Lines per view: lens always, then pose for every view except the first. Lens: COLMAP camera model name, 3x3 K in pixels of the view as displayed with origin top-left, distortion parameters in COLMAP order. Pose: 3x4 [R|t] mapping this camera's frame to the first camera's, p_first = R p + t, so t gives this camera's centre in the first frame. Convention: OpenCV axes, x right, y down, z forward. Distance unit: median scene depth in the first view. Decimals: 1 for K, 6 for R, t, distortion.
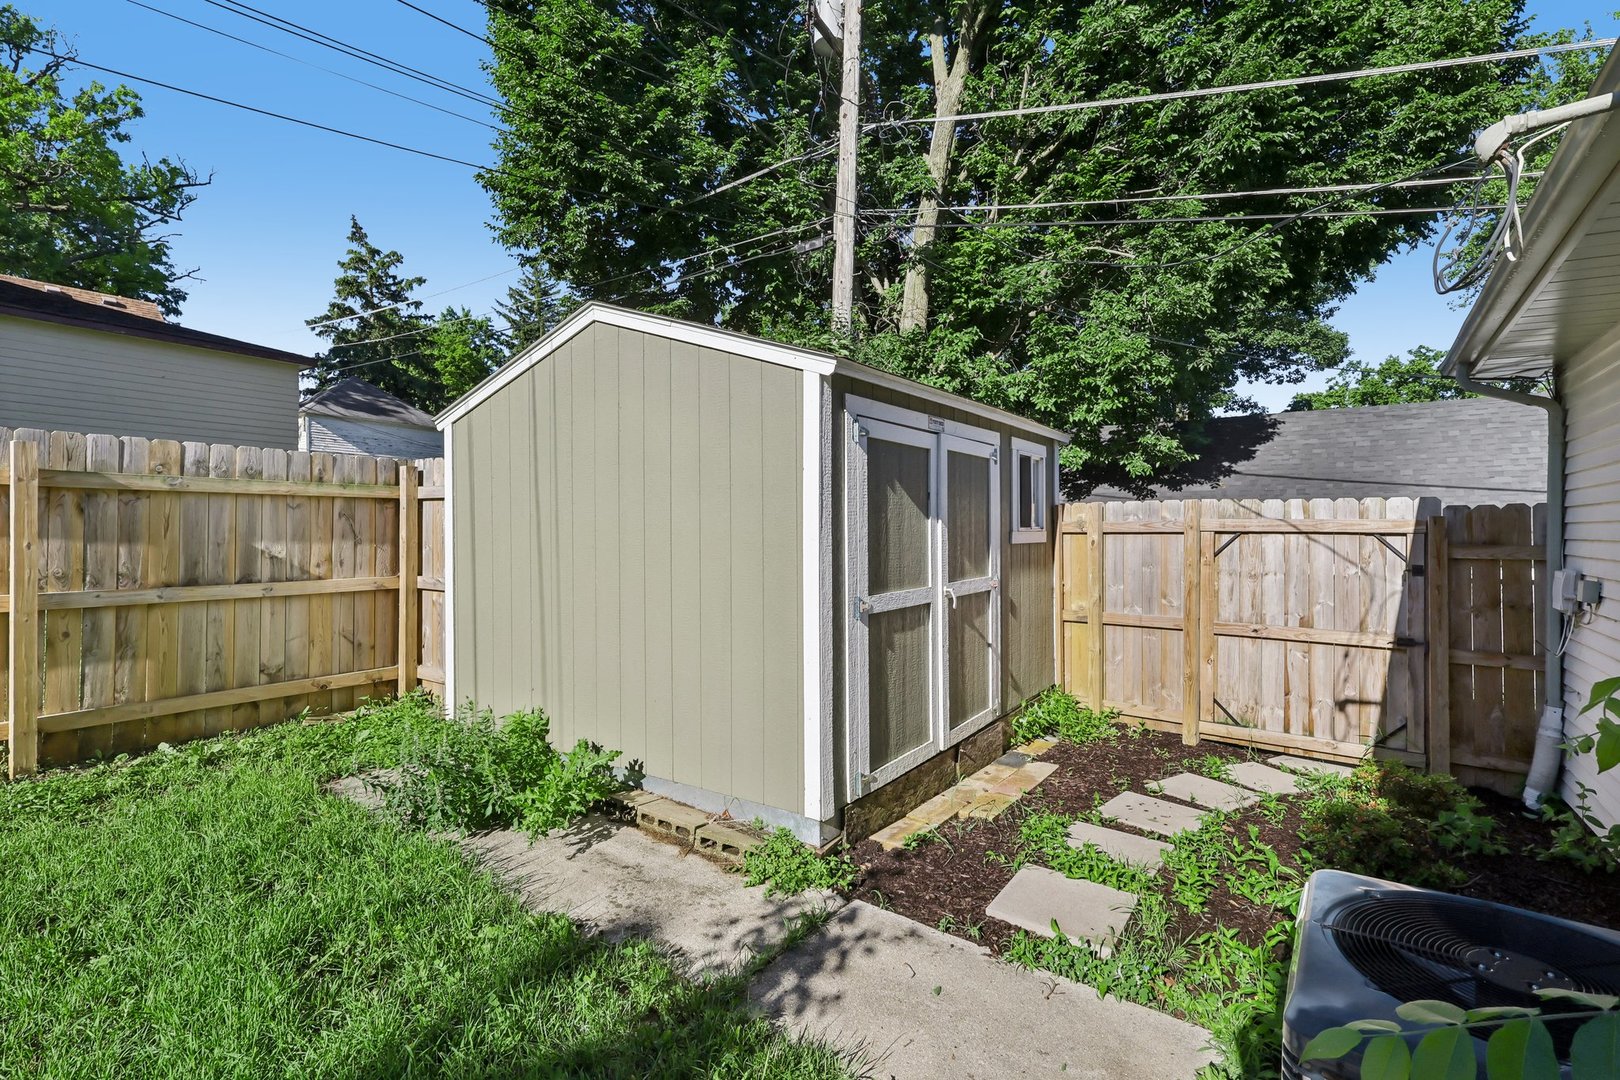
lens RADIAL K [[754.3, 0, 773.0], [0, 754.3, 531.3], [0, 0, 1]] dist [0.000189, 0.000431]
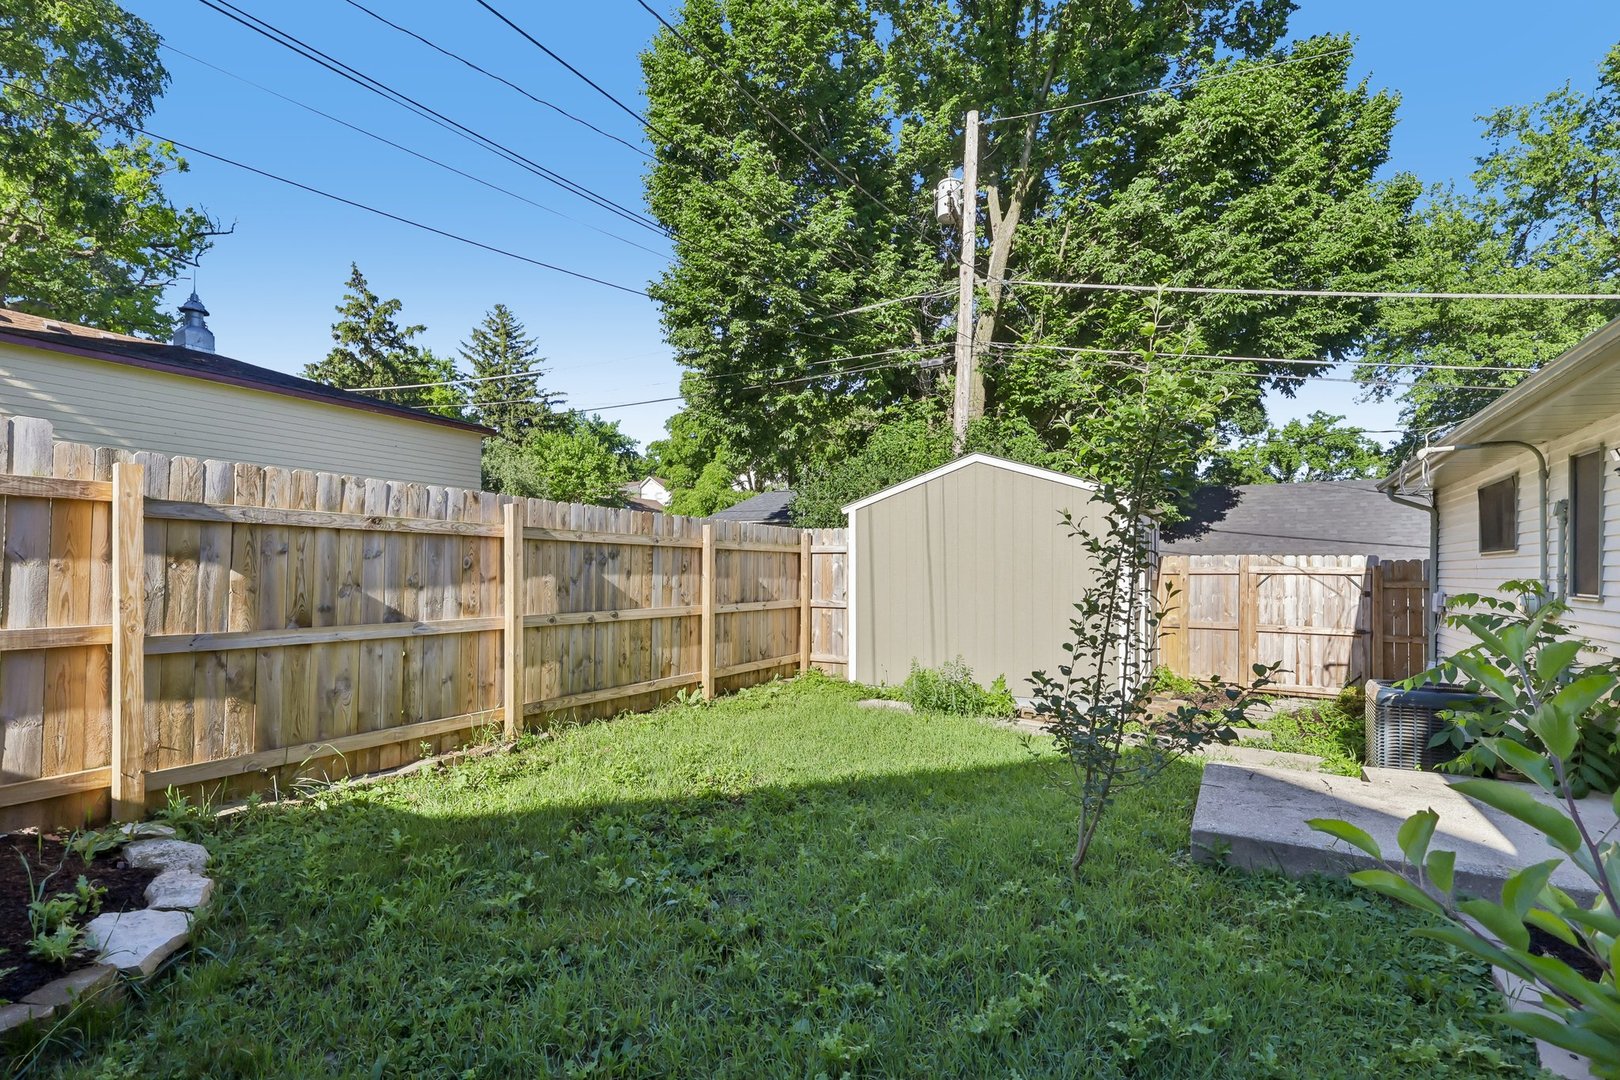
lens RADIAL K [[754.3, 0, 785.3], [0, 754.3, 577.5], [0, 0, 1]] dist [0.000189, 0.000431]
pose [[0.994874, 0.001266, 0.101116, -0.359534], [-0.001809, 0.999984, 0.005281, 0.001367], [-0.101107, -0.005437, 0.994861, -0.335391]]
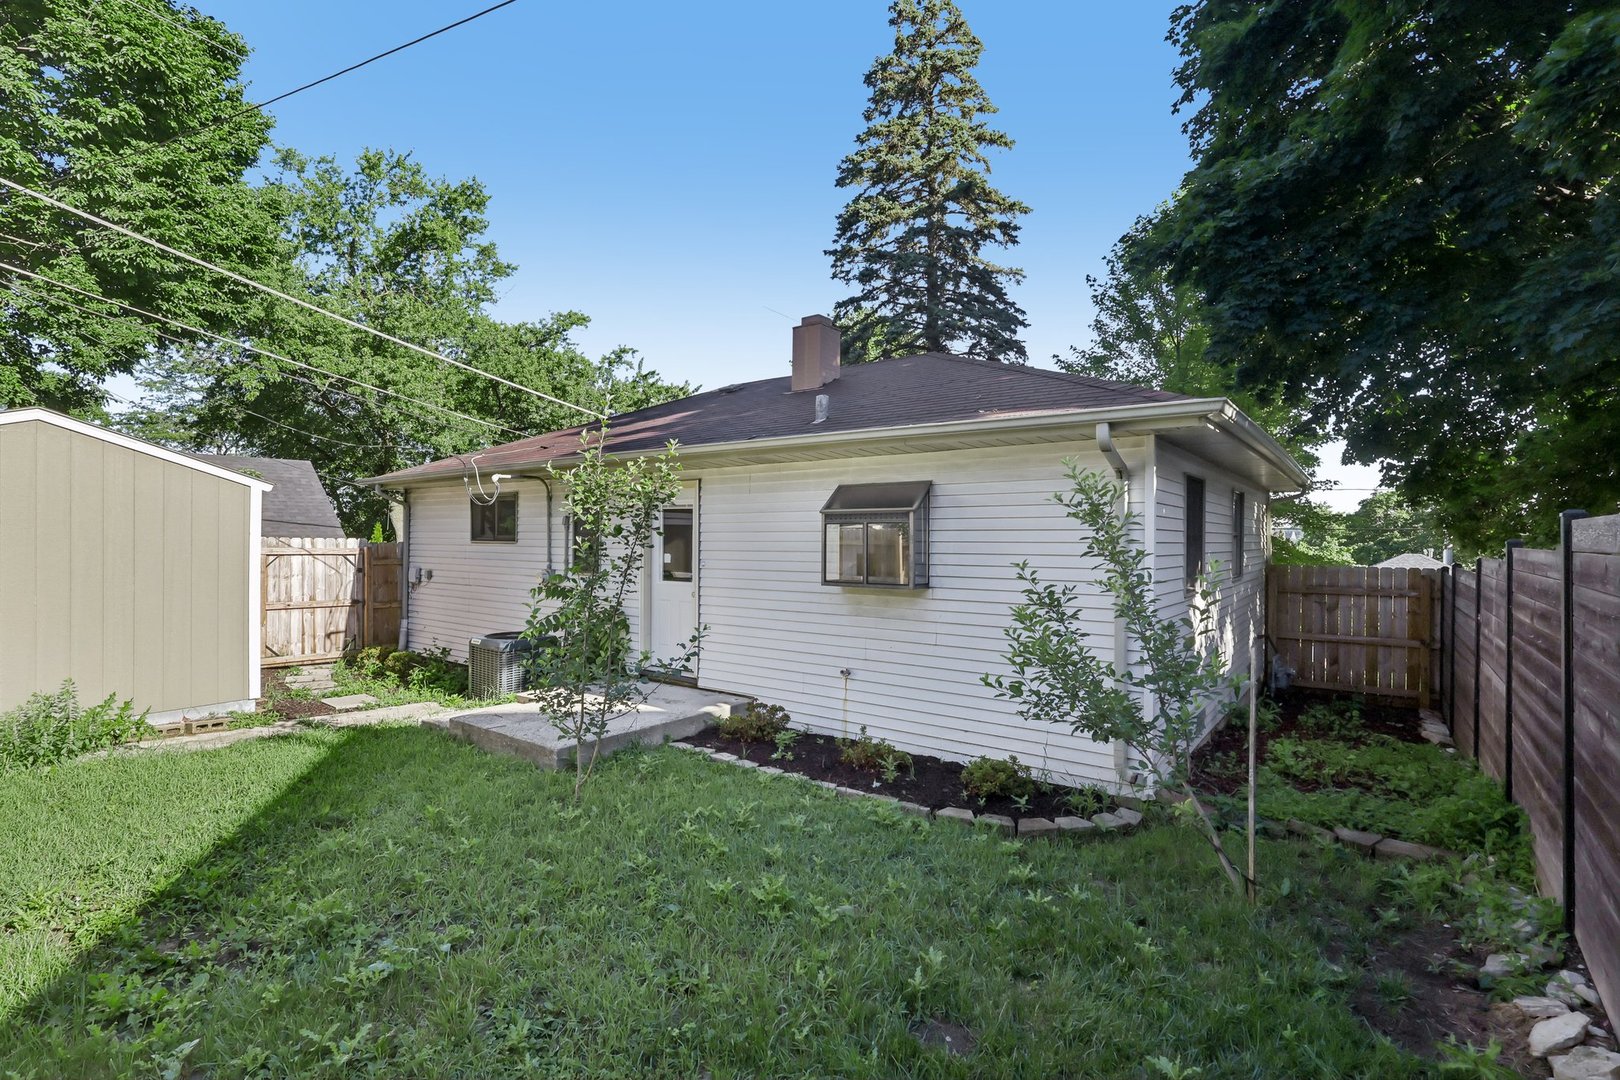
lens RADIAL K [[754.3, 0, 819.5], [0, 754.3, 529.0], [0, 0, 1]] dist [0.000189, 0.000431]
pose [[0.005432, 0.009821, 0.999937, -0.653674], [-0.003534, 0.999946, -0.009801, -0.025695], [-0.999979, -0.003481, 0.005466, -0.189267]]
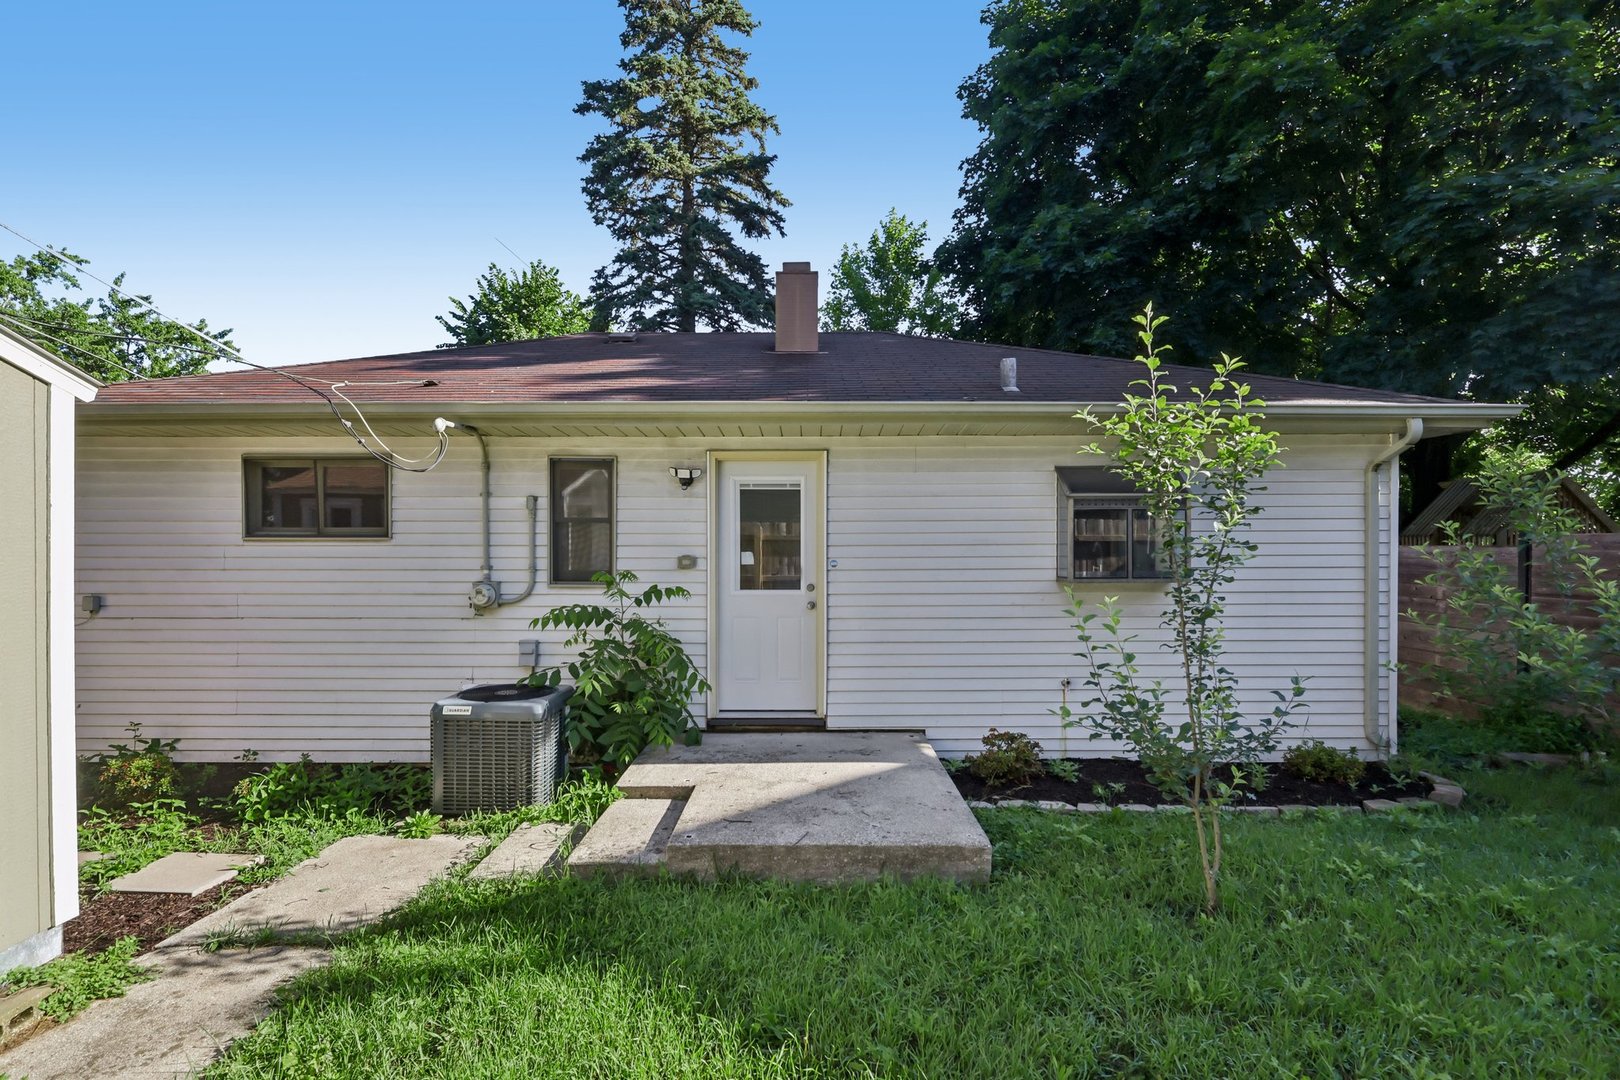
lens RADIAL K [[754.3, 0, 799.3], [0, 754.3, 553.4], [0, 0, 1]] dist [0.000189, 0.000431]
pose [[-0.593082, -0.007703, 0.805105, -0.350314], [0.001676, 0.999940, 0.010802, -0.012276], [-0.805140, 0.007756, -0.593033, 0.266064]]
